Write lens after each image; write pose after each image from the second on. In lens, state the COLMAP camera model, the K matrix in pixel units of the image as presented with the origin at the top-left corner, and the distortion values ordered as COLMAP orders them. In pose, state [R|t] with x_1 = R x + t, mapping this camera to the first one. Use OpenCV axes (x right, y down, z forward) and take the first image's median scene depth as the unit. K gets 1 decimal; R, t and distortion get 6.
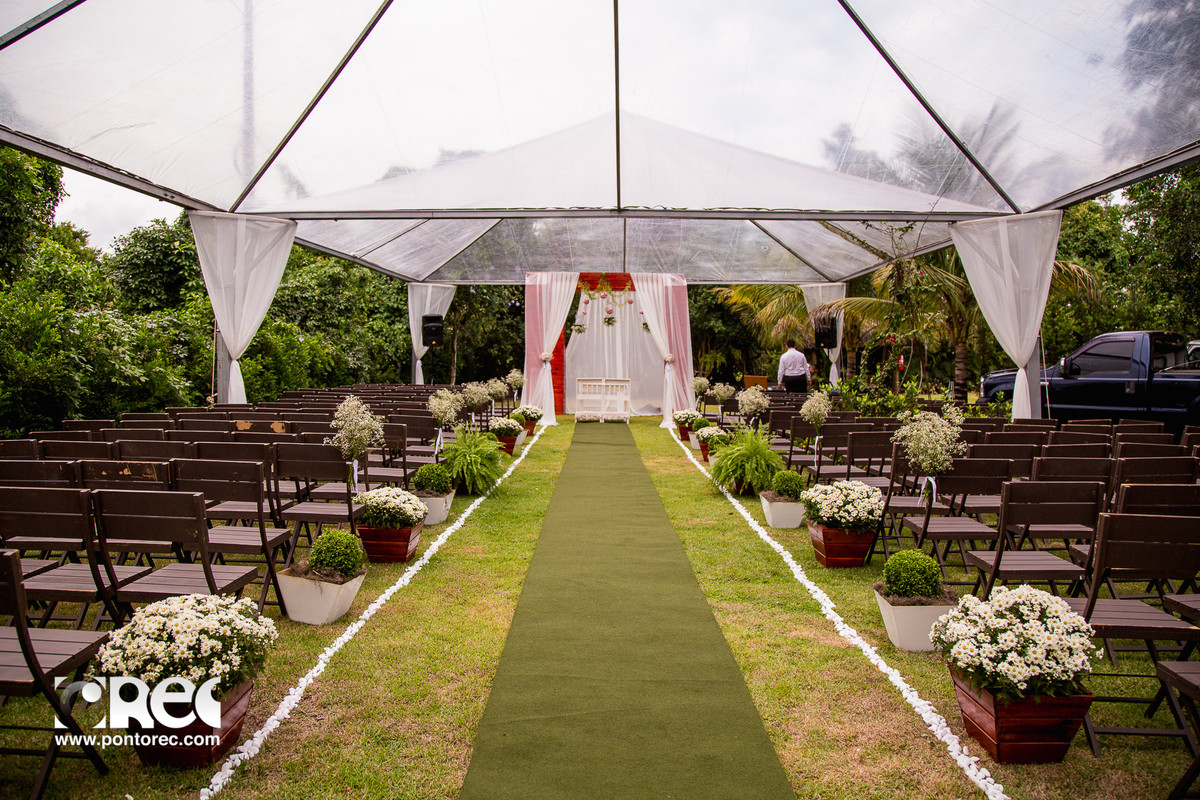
lens RADIAL K [[829.0, 0, 597.2], [0, 829.0, 399.4], [0, 0, 1]] dist [-0.001328, -0.000060]
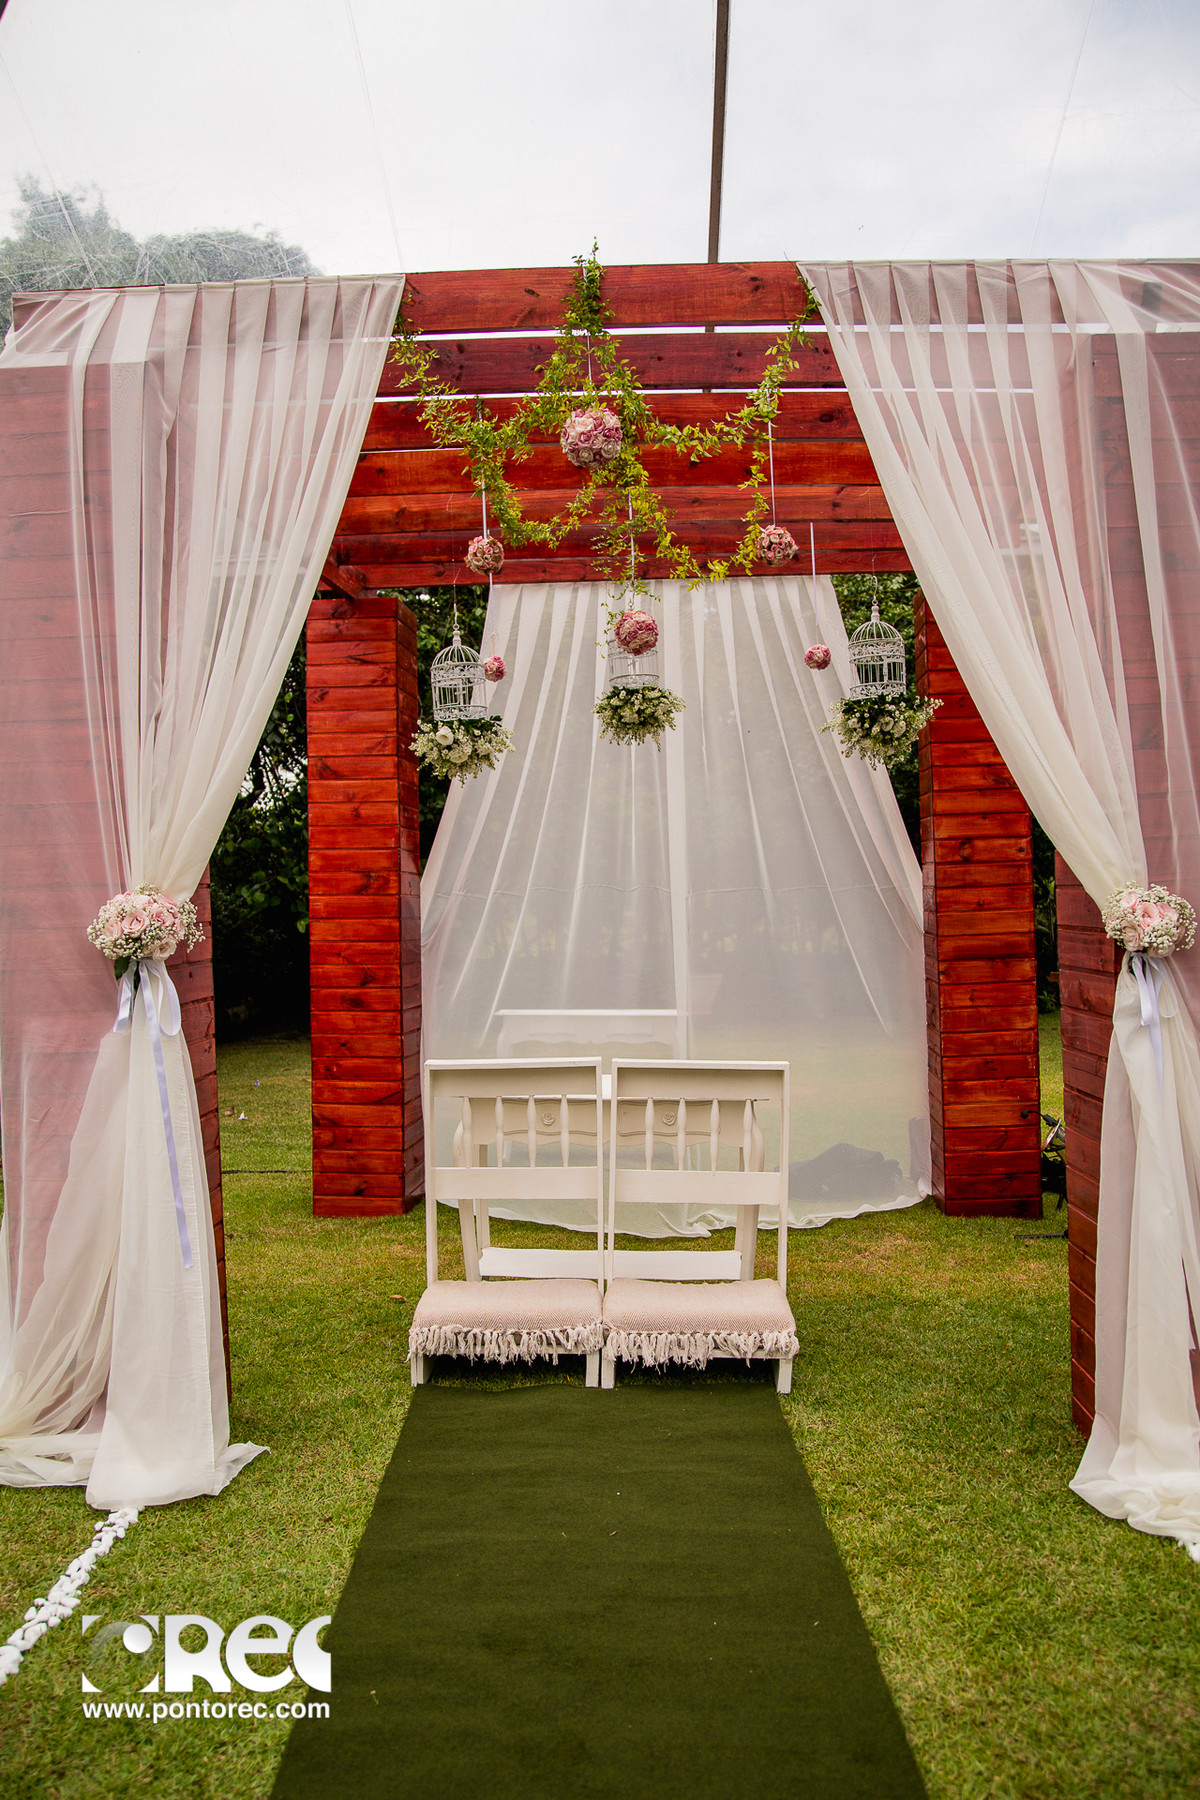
lens RADIAL K [[1446.3, 0, 599.8], [0, 1446.3, 901.9], [0, 0, 1]] dist [0.001773, 0.000411]
pose [[0.999824, -0.018611, -0.002512, 0.007763], [0.018471, 0.998704, -0.047434, -0.041938], [0.003392, 0.047380, 0.998871, 0.751351]]
